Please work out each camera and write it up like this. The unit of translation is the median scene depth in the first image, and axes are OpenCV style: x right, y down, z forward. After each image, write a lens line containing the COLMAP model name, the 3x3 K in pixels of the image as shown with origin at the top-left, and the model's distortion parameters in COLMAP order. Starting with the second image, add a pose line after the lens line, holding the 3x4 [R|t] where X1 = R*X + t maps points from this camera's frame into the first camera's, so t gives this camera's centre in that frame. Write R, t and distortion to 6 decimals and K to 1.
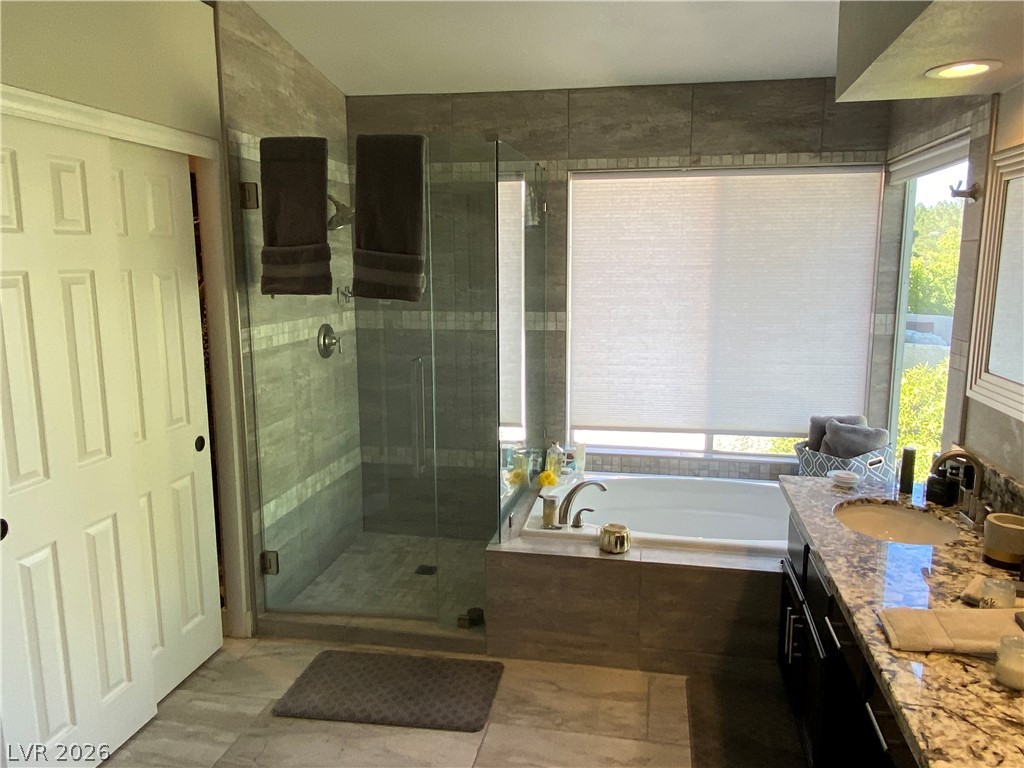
lens RADIAL K [[758.0, 0, 514.5], [0, 758.0, 382.2], [0, 0, 1]] dist [0.092181, -0.114842]
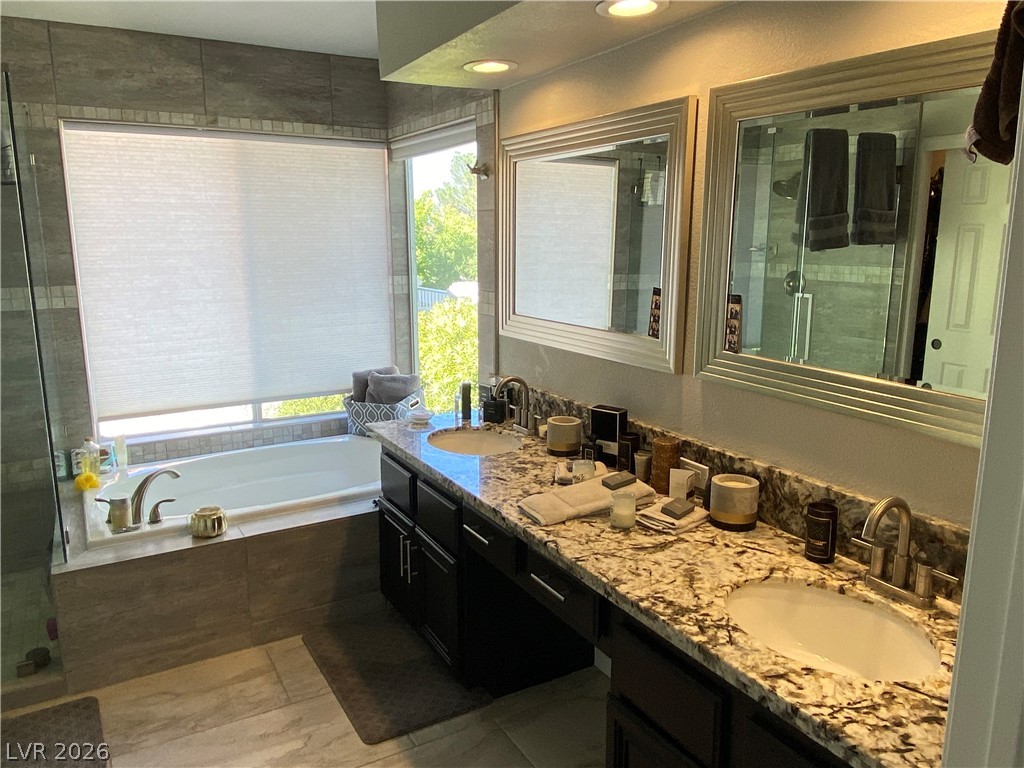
lens RADIAL K [[758.0, 0, 508.8], [0, 758.0, 384.6], [0, 0, 1]] dist [0.092181, -0.114842]
pose [[0.757205, -0.128945, 0.640323, -0.163134], [0.106930, 0.991566, 0.073228, 0.007467], [-0.644365, 0.013022, 0.764607, 0.034855]]
